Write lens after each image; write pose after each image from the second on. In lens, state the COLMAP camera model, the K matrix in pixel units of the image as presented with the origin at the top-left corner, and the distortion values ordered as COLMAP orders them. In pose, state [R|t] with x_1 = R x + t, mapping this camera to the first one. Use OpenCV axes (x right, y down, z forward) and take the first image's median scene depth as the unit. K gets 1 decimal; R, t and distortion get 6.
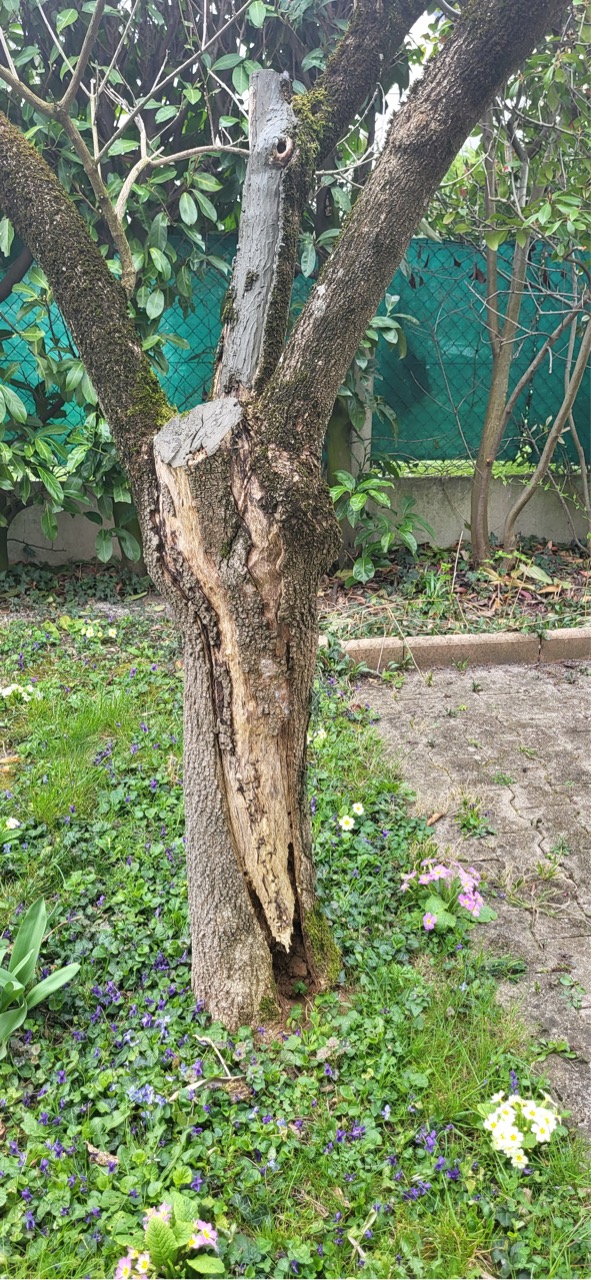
lens RADIAL K [[962.2, 0, 295.6], [0, 962.2, 638.2], [0, 0, 1]] dist [0.027953, 0.002628]
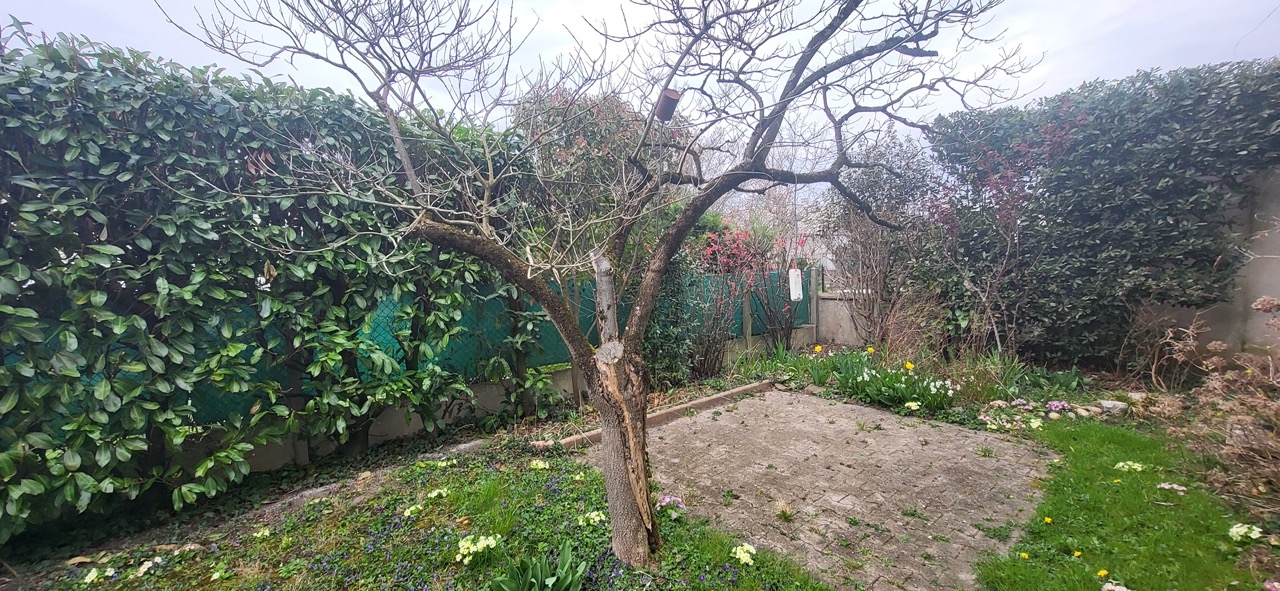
lens RADIAL K [[459.1, 0, 640.9], [0, 459.1, 298.5], [0, 0, 1]] dist [-0.000704, -0.000011]
pose [[0.862715, -0.070194, 0.500796, -0.729505], [0.228035, 0.937916, -0.261370, 0.036532], [-0.451358, 0.339686, 0.825160, -0.348991]]
